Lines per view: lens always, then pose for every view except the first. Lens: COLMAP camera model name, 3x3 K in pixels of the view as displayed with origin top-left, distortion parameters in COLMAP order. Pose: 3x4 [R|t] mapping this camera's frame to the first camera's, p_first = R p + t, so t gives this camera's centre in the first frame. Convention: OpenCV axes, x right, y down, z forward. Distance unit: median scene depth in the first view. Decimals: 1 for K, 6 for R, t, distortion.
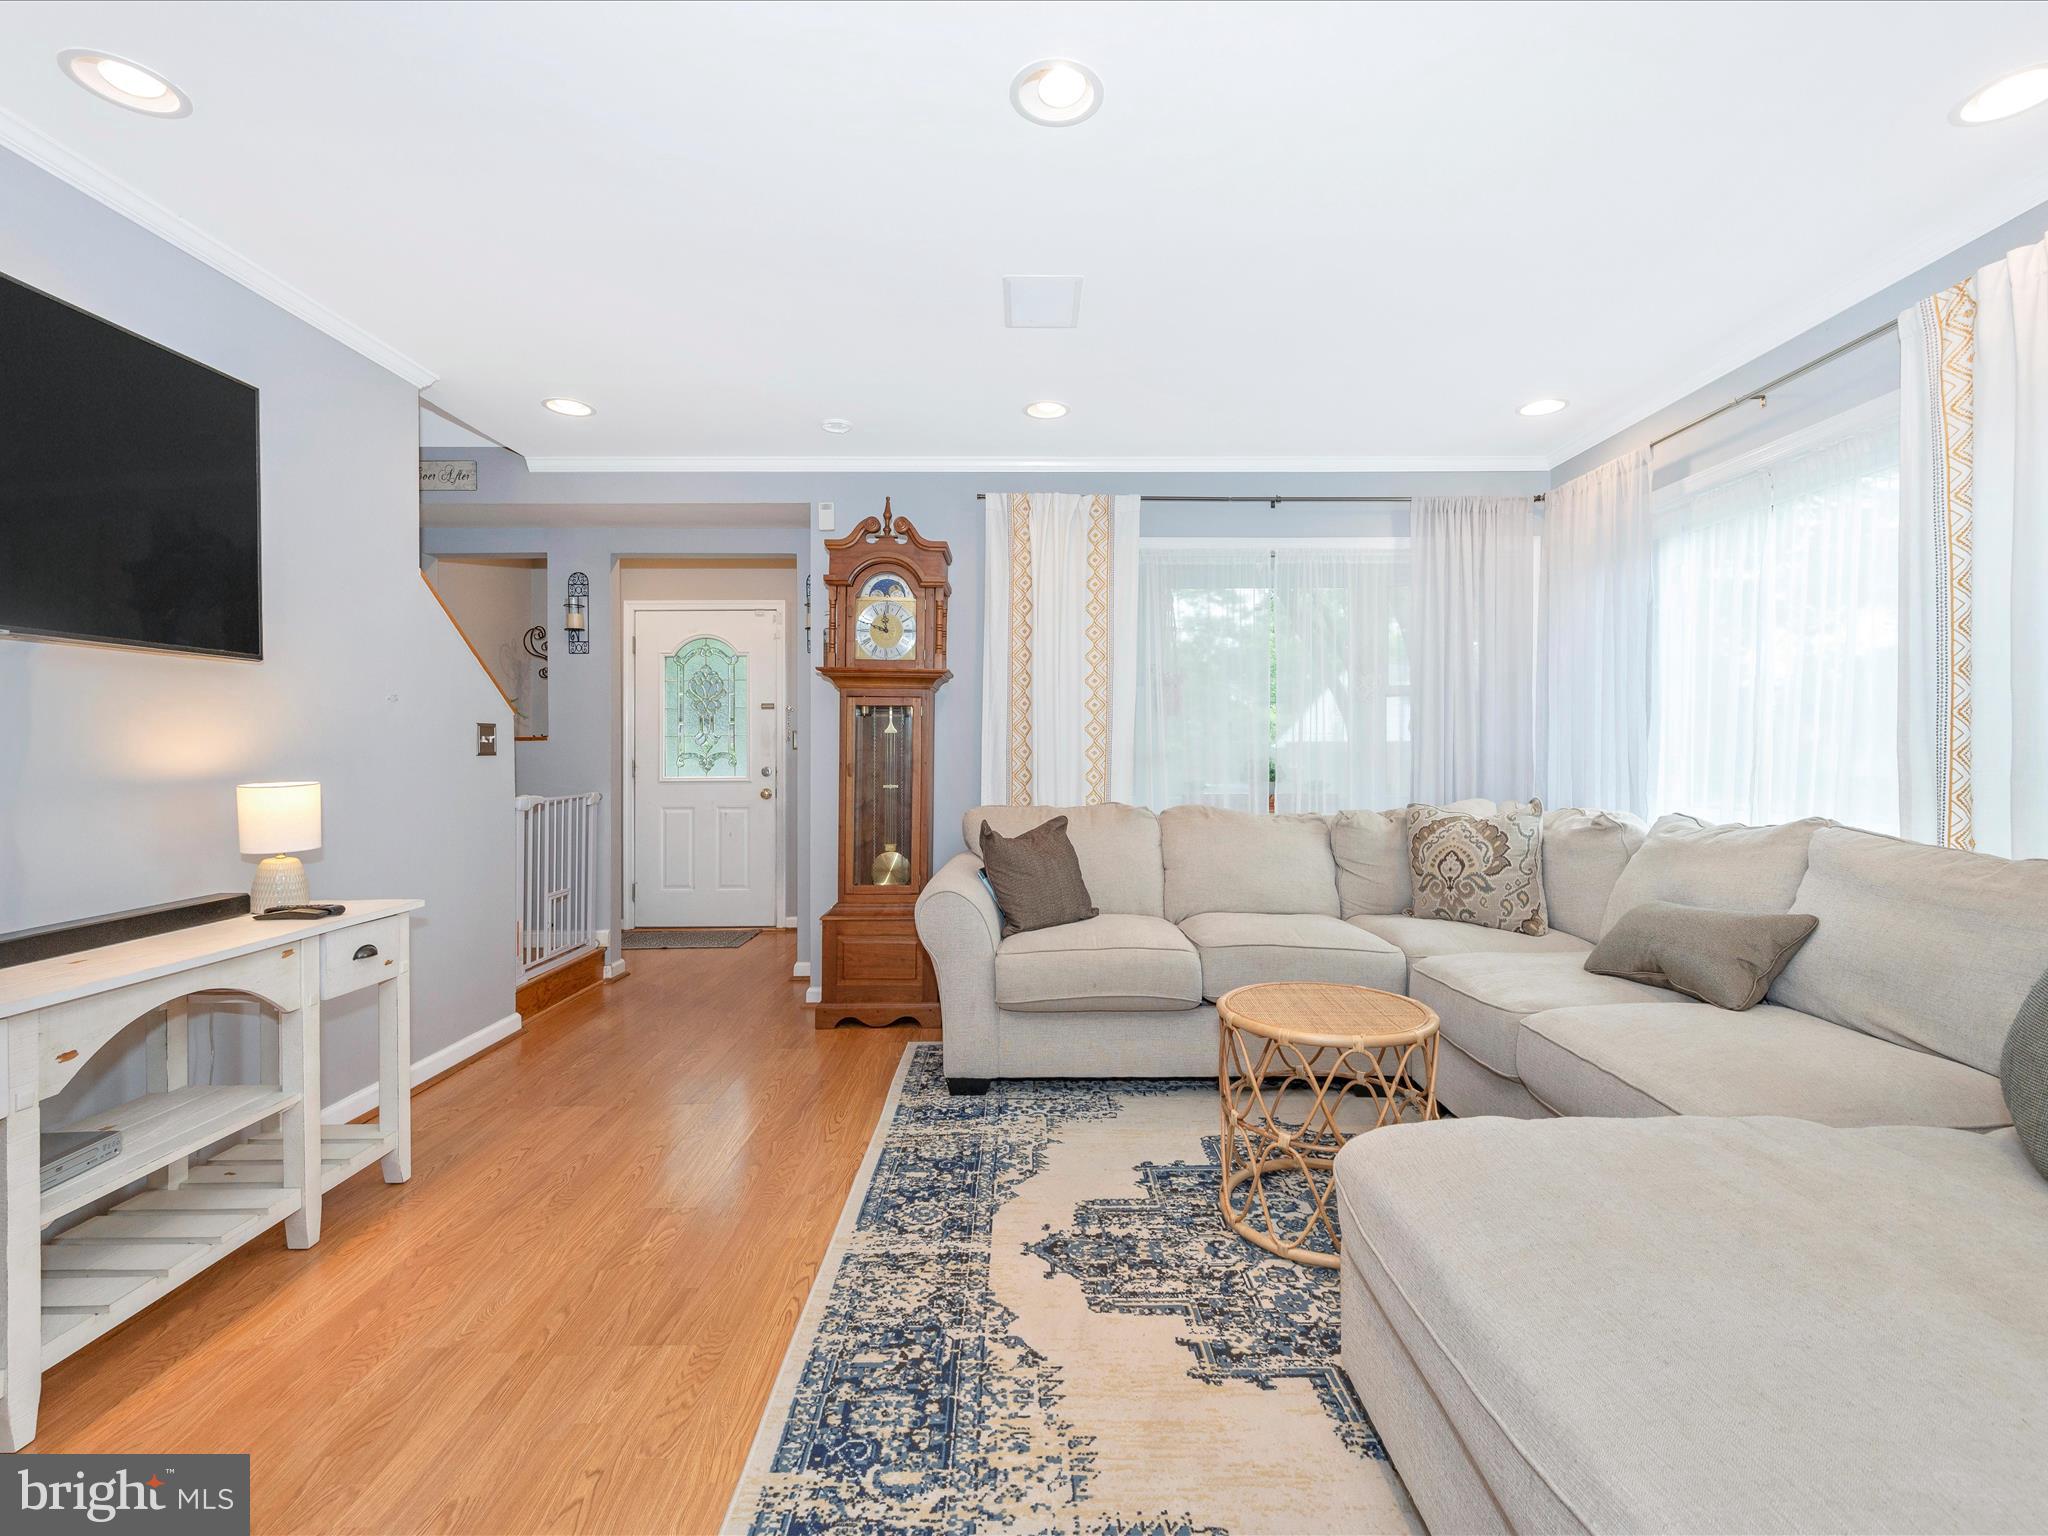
lens RADIAL K [[912.7, 0, 1049.6], [0, 912.7, 772.9], [0, 0, 1]] dist [-0.008795, -0.001055]
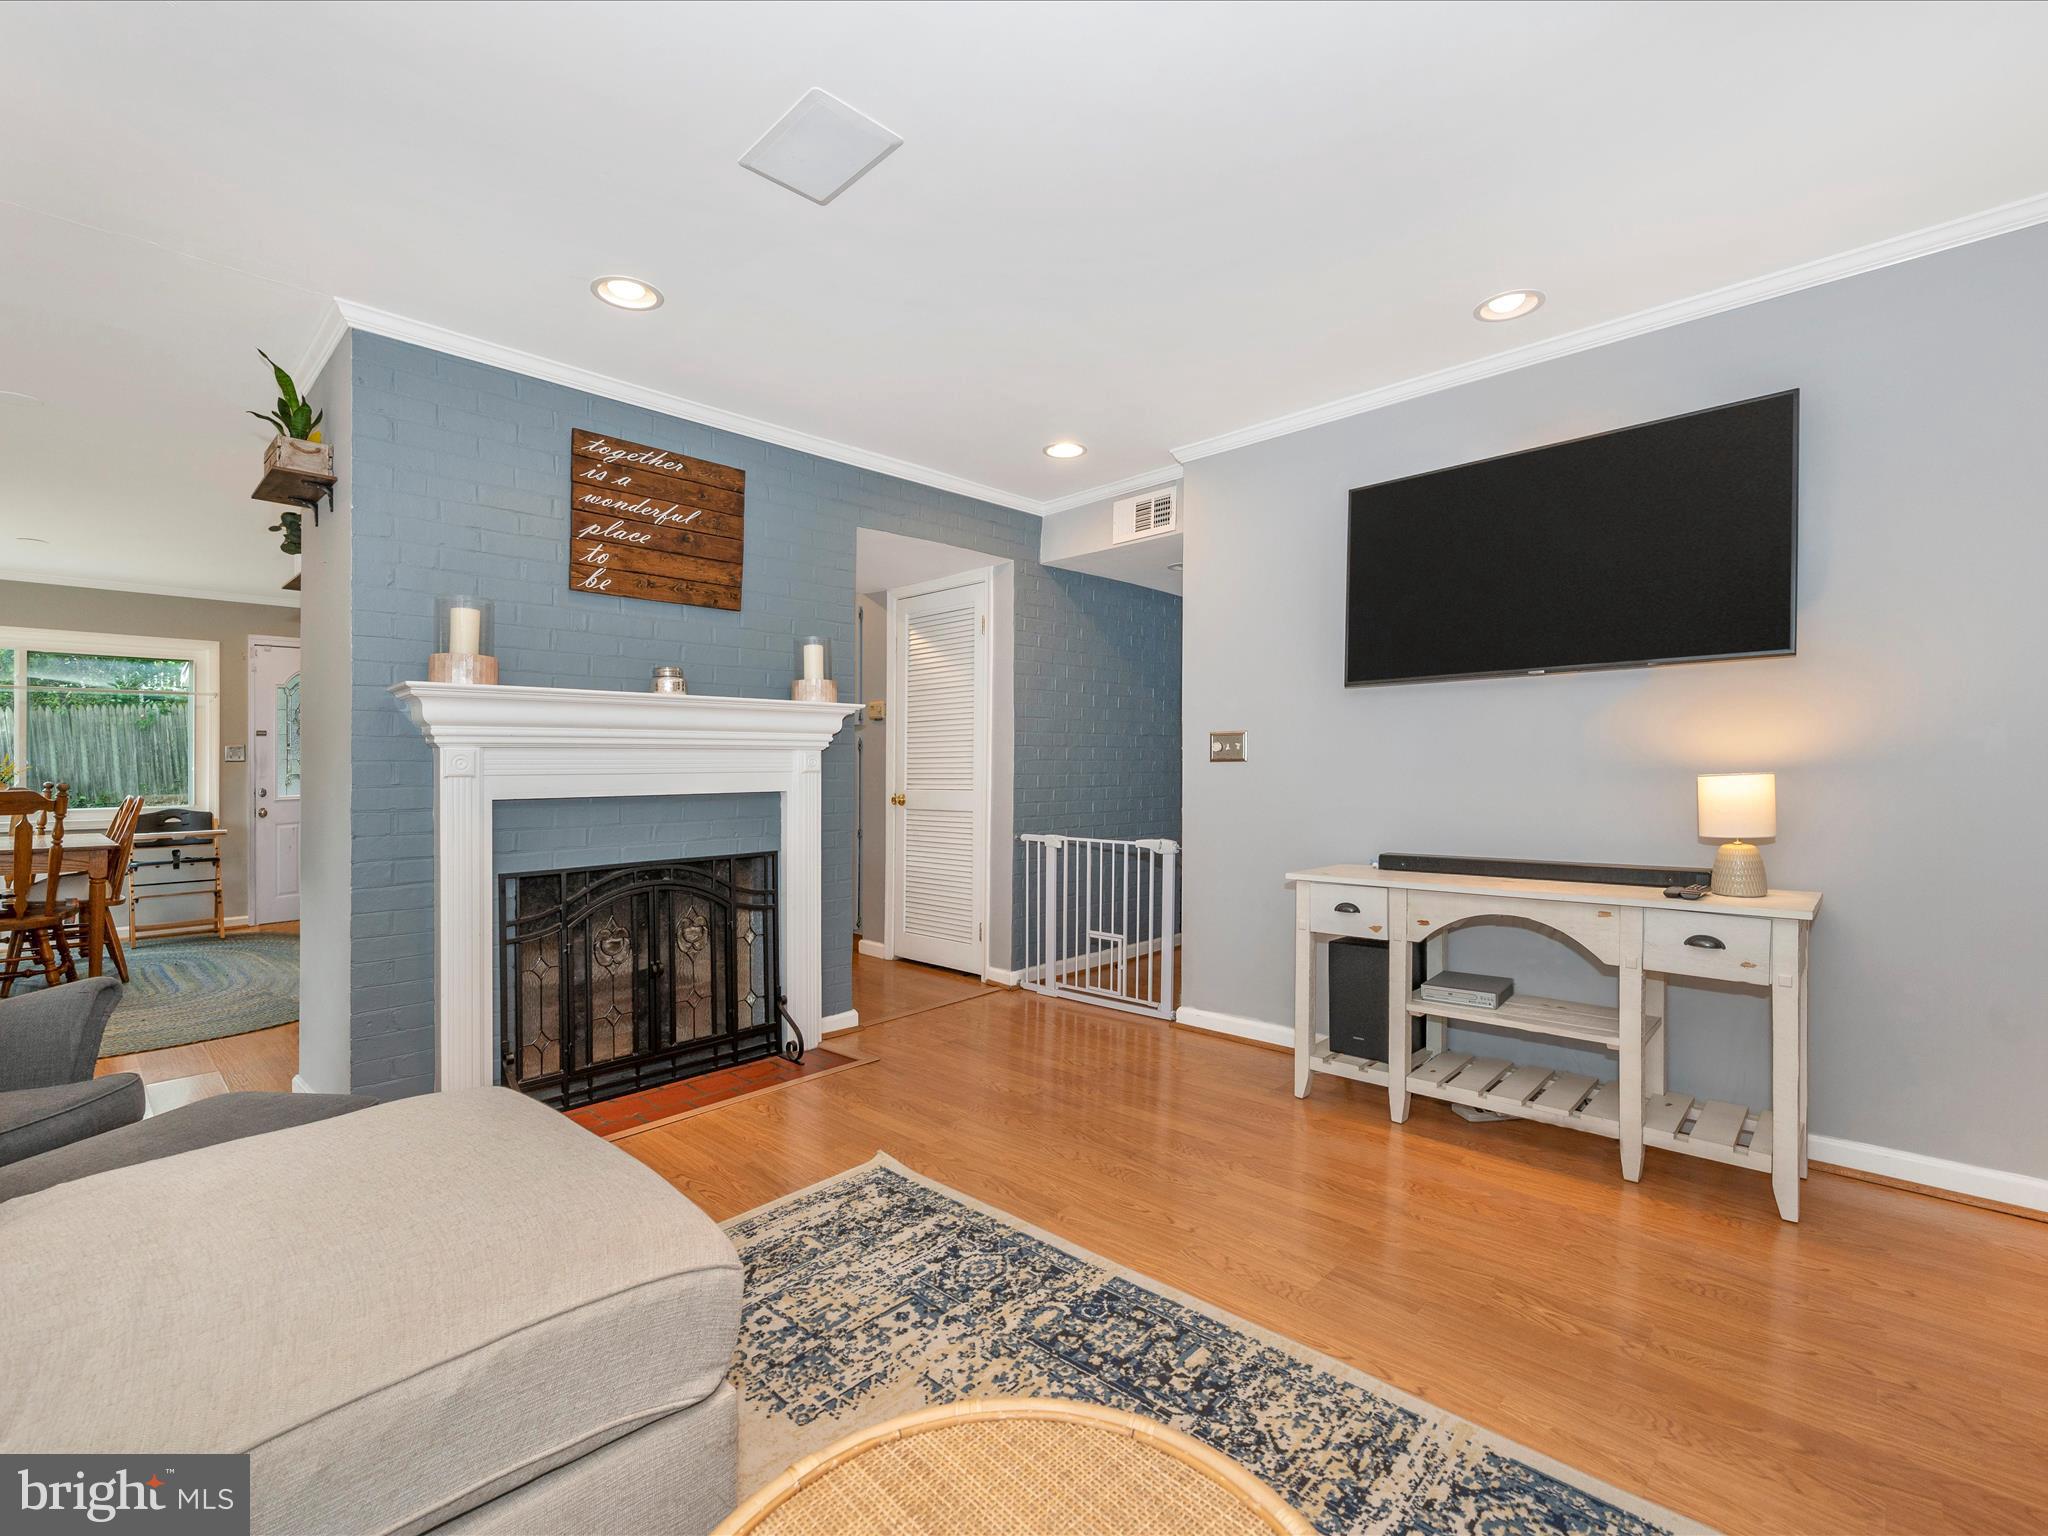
lens RADIAL K [[912.7, 0, 1027.1], [0, 912.7, 771.0], [0, 0, 1]] dist [-0.008795, -0.001055]
pose [[-0.697986, 0.010413, -0.716036, 0.459857], [-0.008962, 0.999689, 0.023275, -0.004895], [0.716056, 0.022662, -0.697675, 1.134408]]
